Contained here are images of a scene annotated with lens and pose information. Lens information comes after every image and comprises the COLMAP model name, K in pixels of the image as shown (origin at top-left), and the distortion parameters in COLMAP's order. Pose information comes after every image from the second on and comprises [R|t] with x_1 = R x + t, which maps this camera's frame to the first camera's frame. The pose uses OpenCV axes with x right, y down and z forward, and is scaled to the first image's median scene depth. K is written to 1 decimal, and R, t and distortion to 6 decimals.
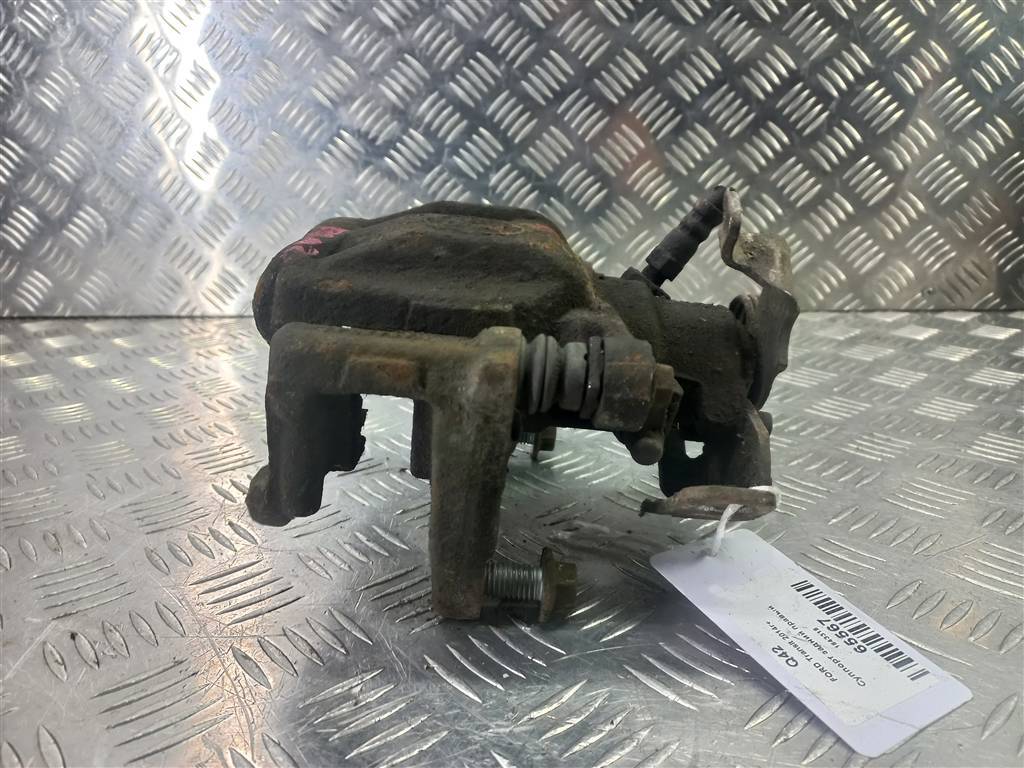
lens RADIAL K [[747.5, 0, 512.0], [0, 747.5, 384.0], [0, 0, 1]] dist [-0.003865, 0.031774]
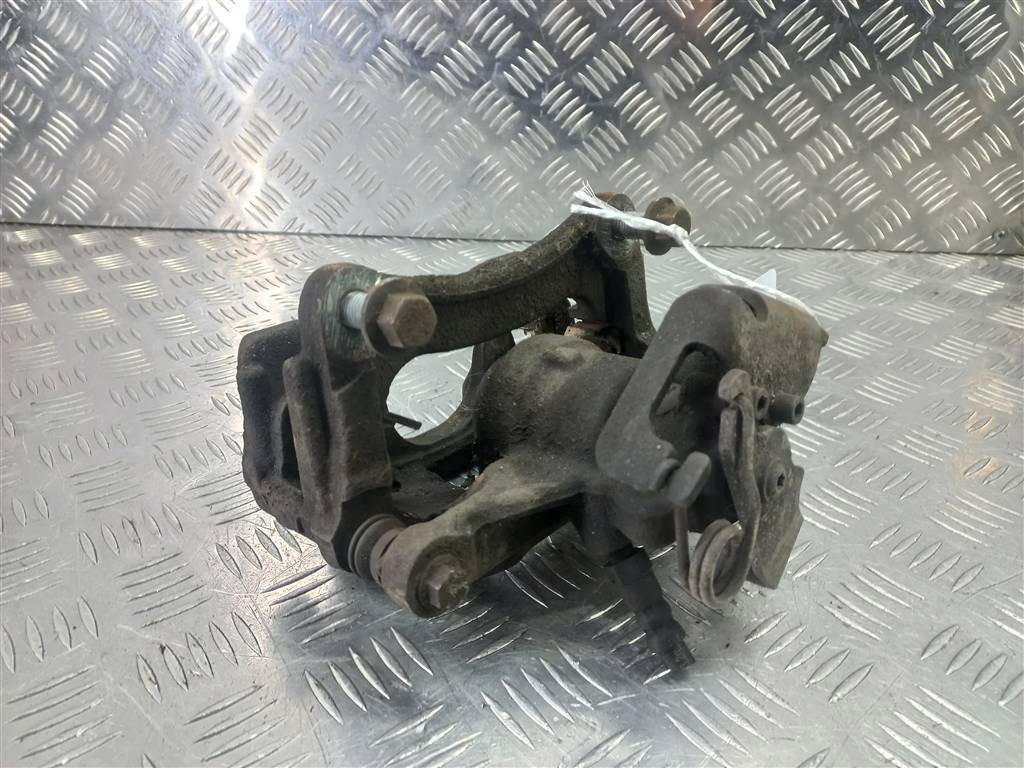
lens RADIAL K [[740.8, 0, 512.0], [0, 740.8, 384.0], [0, 0, 1]] dist [-0.007439, 0.037816]
pose [[0.998454, 0.041355, -0.037132, -0.018124], [-0.033522, 0.980984, 0.191173, -0.099975], [0.044332, -0.189633, 0.980854, 0.012111]]
